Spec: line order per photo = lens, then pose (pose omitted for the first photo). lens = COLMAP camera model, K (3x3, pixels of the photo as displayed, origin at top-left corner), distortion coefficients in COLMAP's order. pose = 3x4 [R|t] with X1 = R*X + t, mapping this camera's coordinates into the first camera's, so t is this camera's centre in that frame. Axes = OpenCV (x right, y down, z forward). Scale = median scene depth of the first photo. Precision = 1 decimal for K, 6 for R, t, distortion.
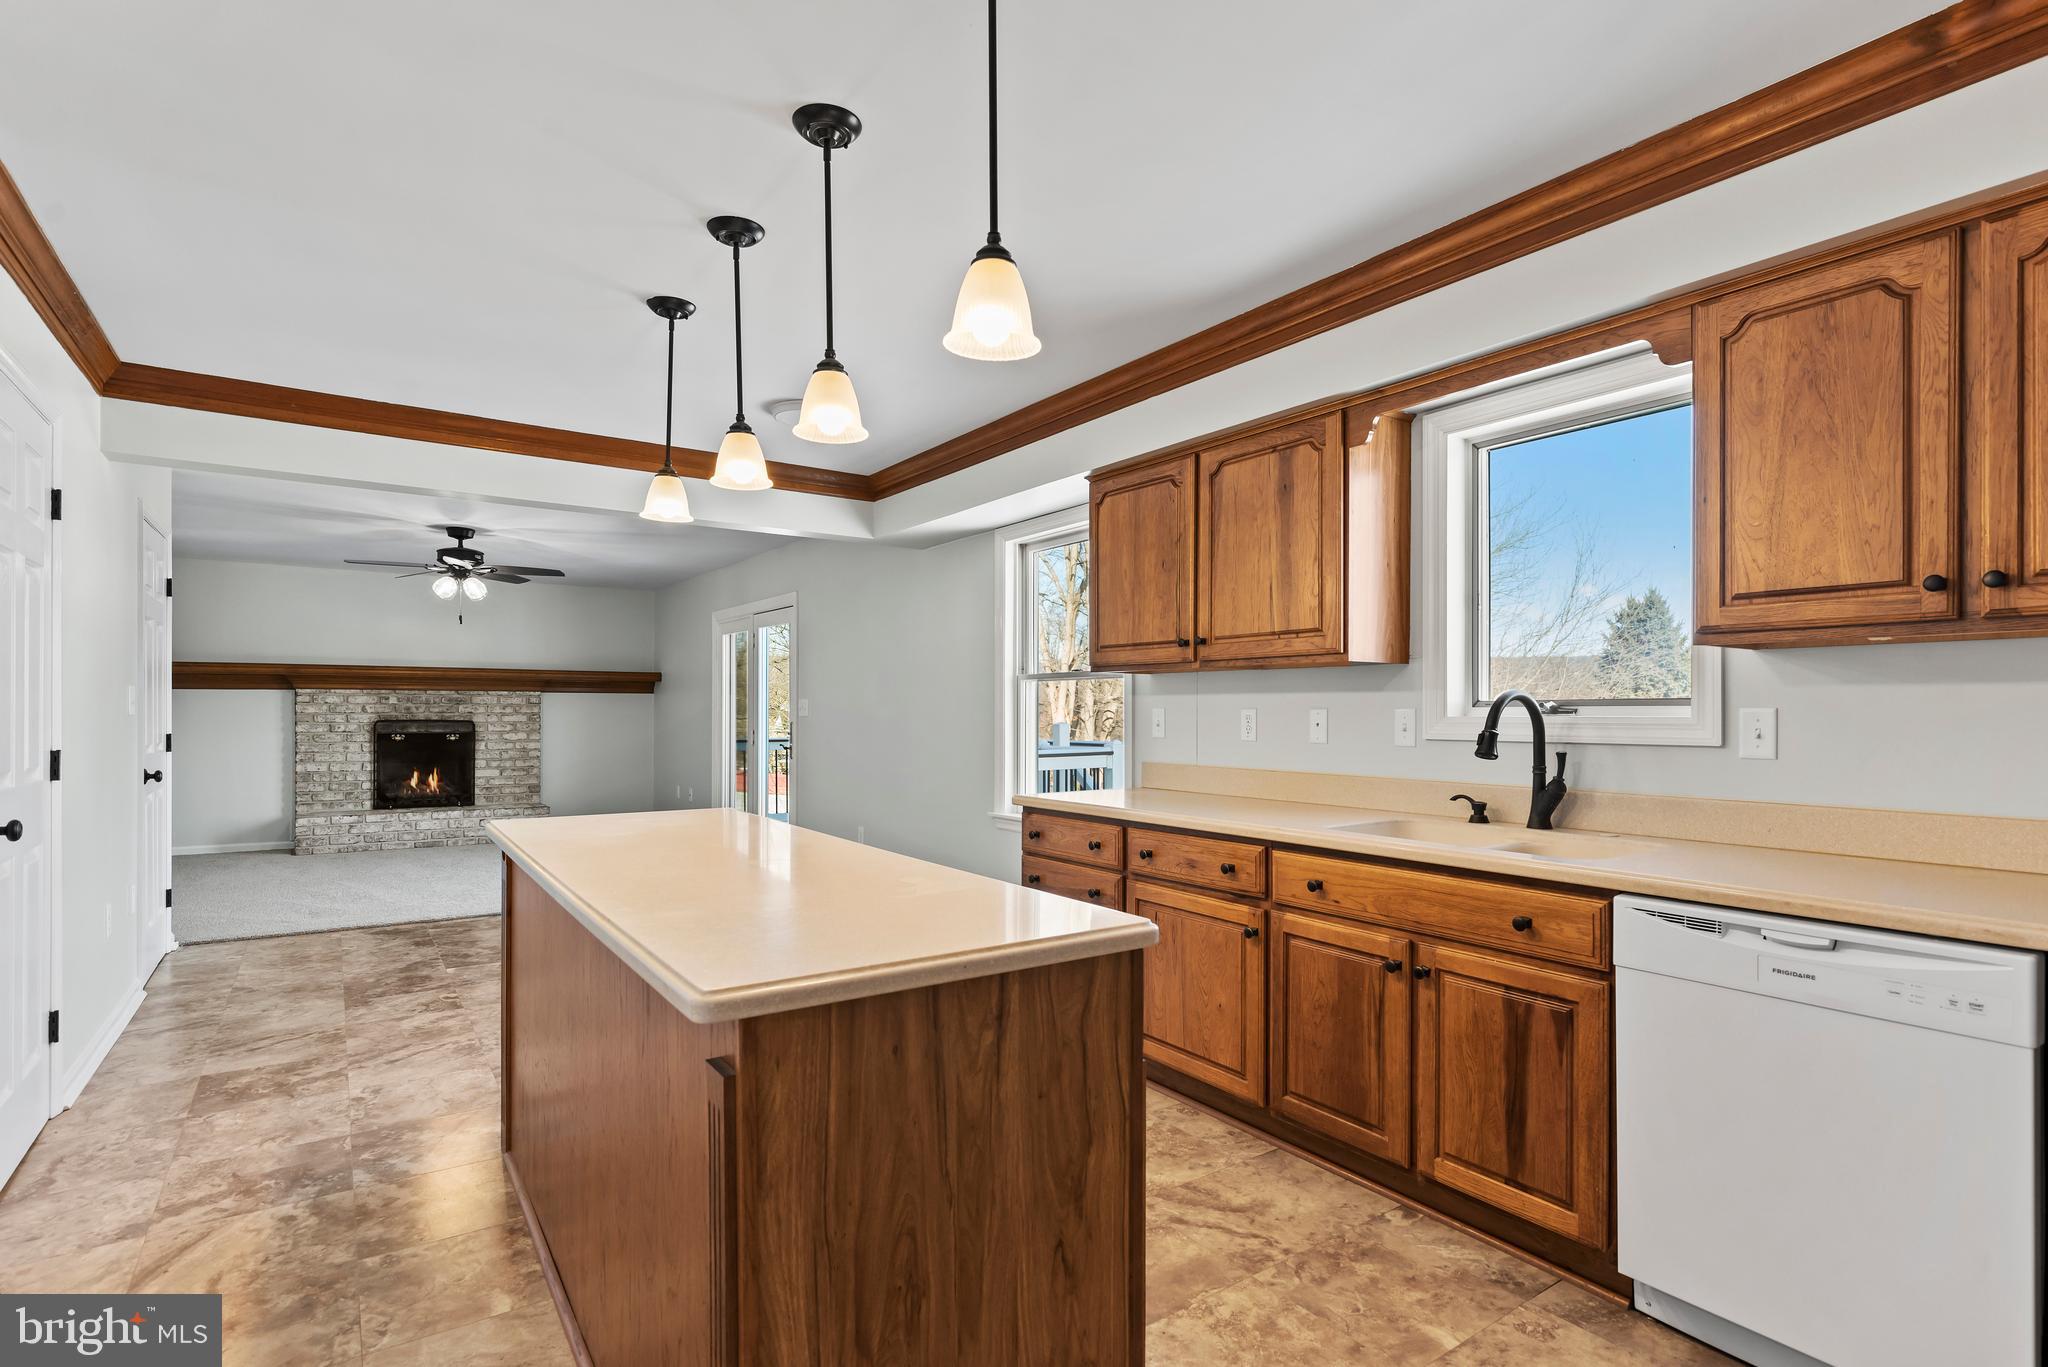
lens RADIAL K [[995.2, 0, 1052.5], [0, 995.2, 709.8], [0, 0, 1]] dist [-0.002256, -0.000065]
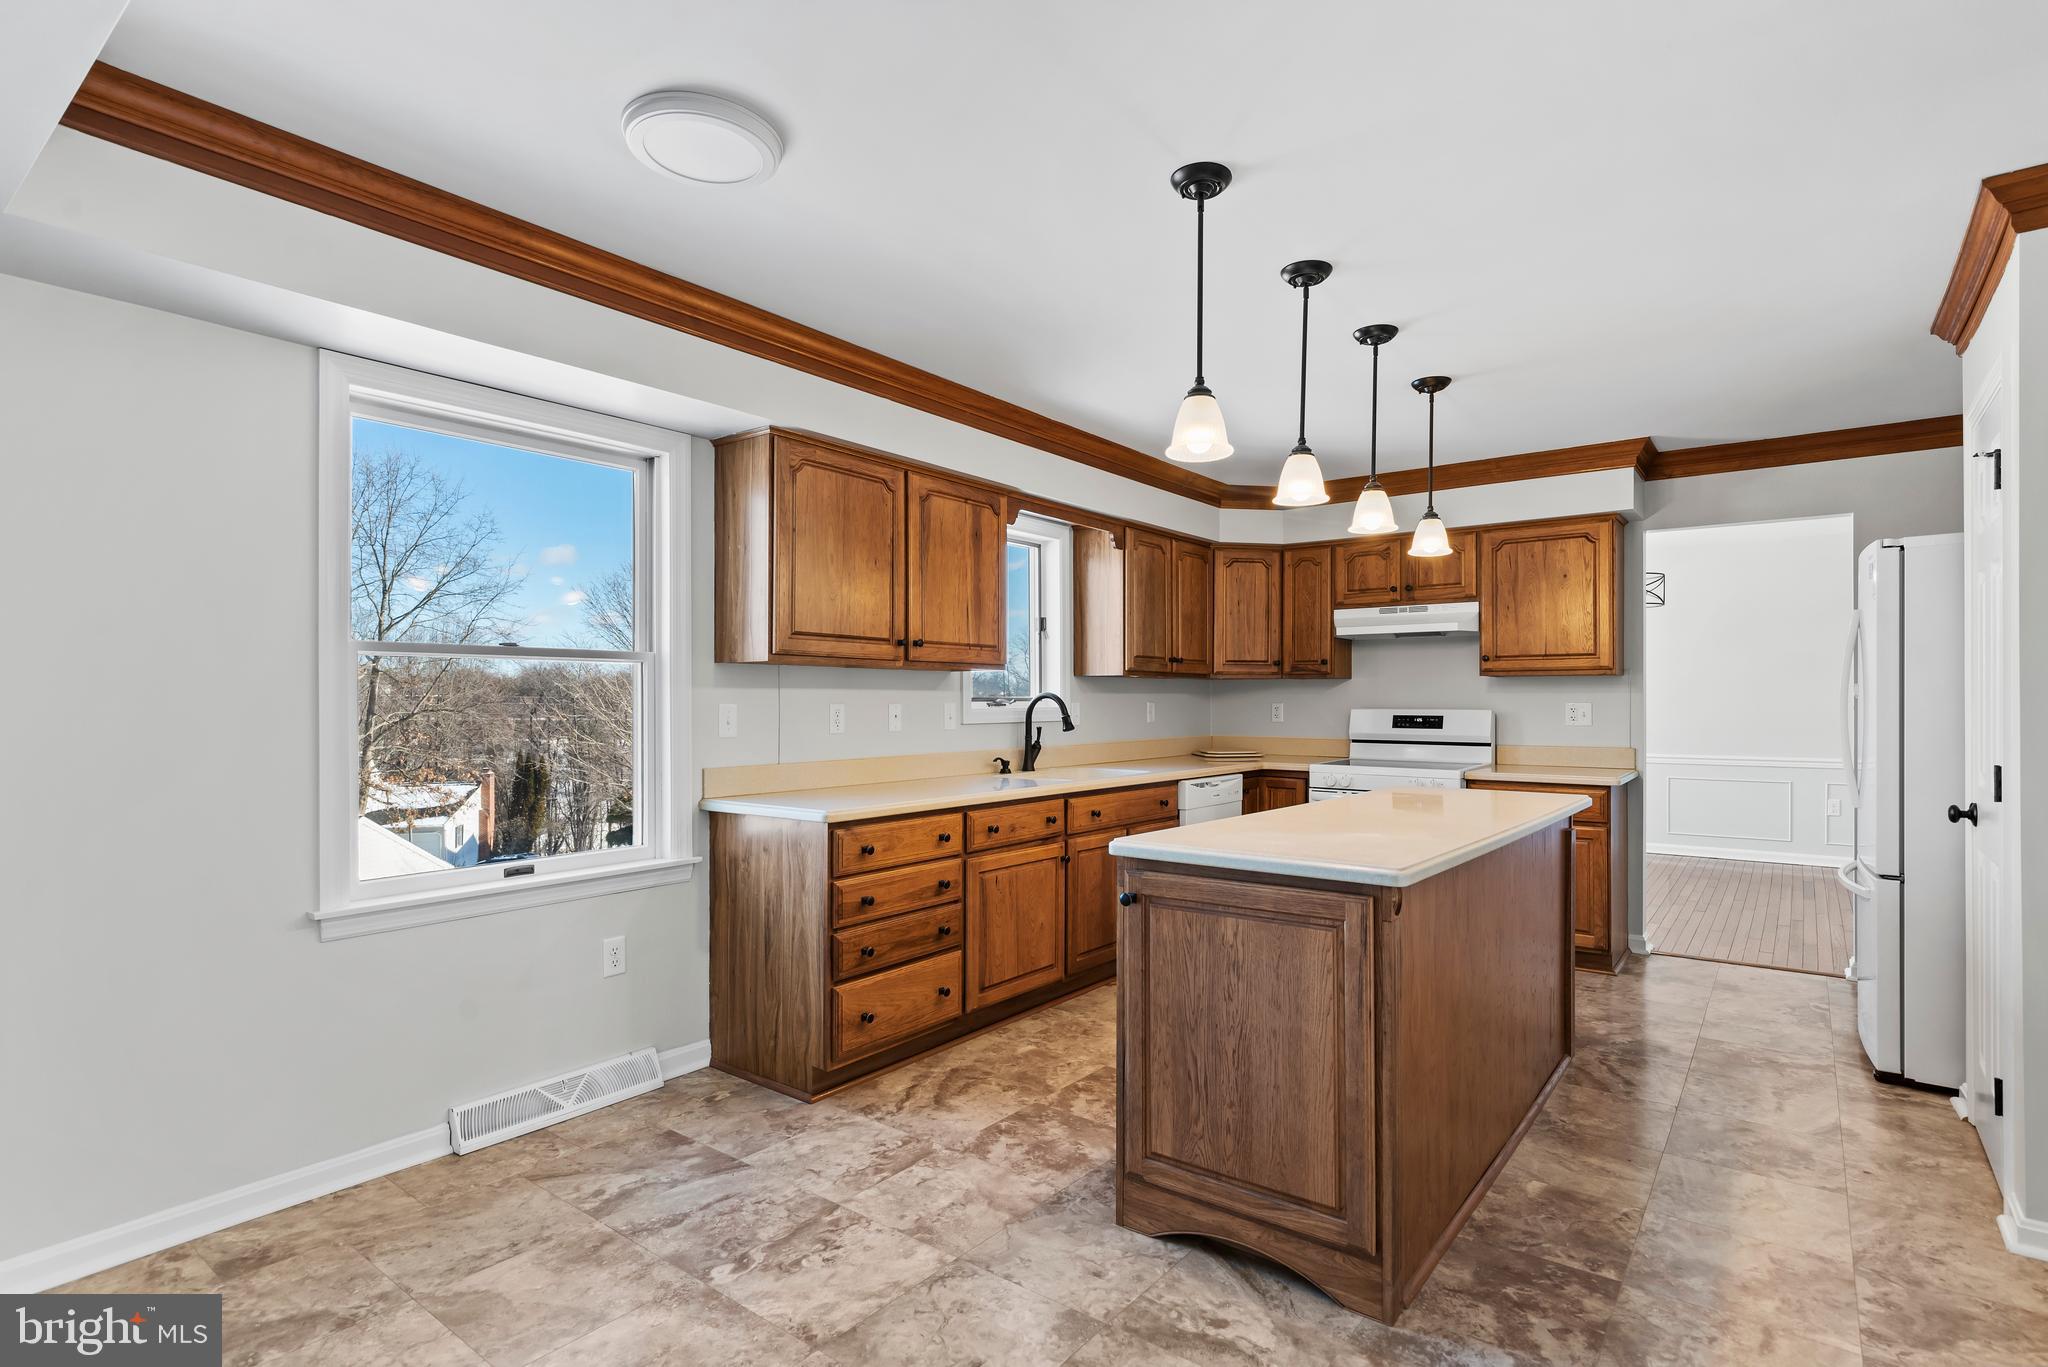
lens RADIAL K [[1001.9, 0, 1022.6], [0, 1001.9, 700.1], [0, 0, 1]] dist [0.001038, 0.000254]
pose [[-0.273754, -0.002236, 0.961797, -1.105906], [0.000498, 0.999997, 0.002466, -0.009114], [-0.961800, 0.001154, -0.273752, 1.368928]]
